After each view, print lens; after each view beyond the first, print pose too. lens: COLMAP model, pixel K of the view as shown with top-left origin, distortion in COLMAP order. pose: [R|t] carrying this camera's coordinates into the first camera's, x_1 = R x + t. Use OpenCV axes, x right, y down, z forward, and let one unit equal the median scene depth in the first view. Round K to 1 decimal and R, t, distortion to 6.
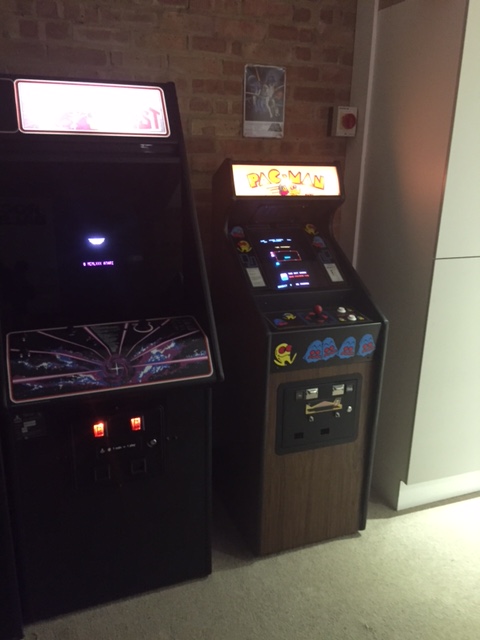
lens RADIAL K [[553.8, 0, 240.0], [0, 553.8, 320.0], [0, 0, 1]] dist [0.097459, -0.149971]
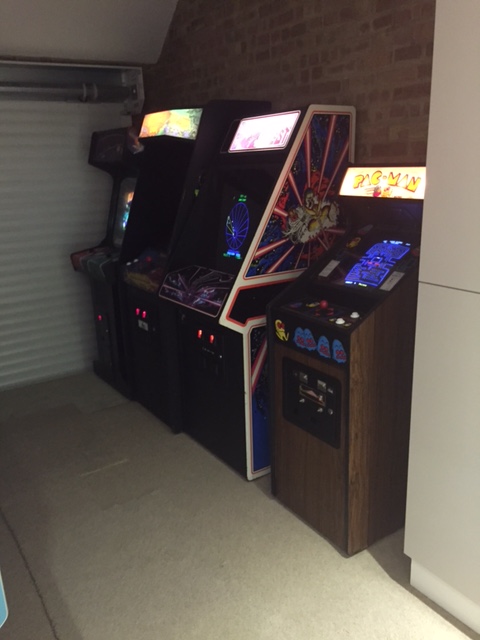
lens RADIAL K [[553.8, 0, 240.0], [0, 553.8, 320.0], [0, 0, 1]] dist [0.097459, -0.149971]
pose [[0.217043, 0.244782, -0.944973, 1.067325], [-0.243826, 0.950959, 0.190330, -0.146853], [0.945220, 0.189099, 0.266084, 0.549446]]
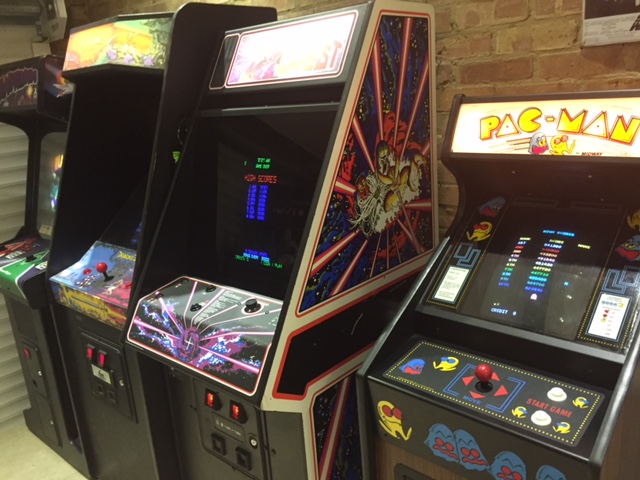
lens RADIAL K [[553.8, 0, 322.0], [0, 553.8, 236.0], [0, 0, 1]] dist [0.097459, -0.149971]
pose [[0.441814, 0.182067, -0.878437, 0.500745], [-0.171671, 0.978252, 0.116412, -0.176457], [0.880528, 0.099370, 0.463461, 0.574346]]
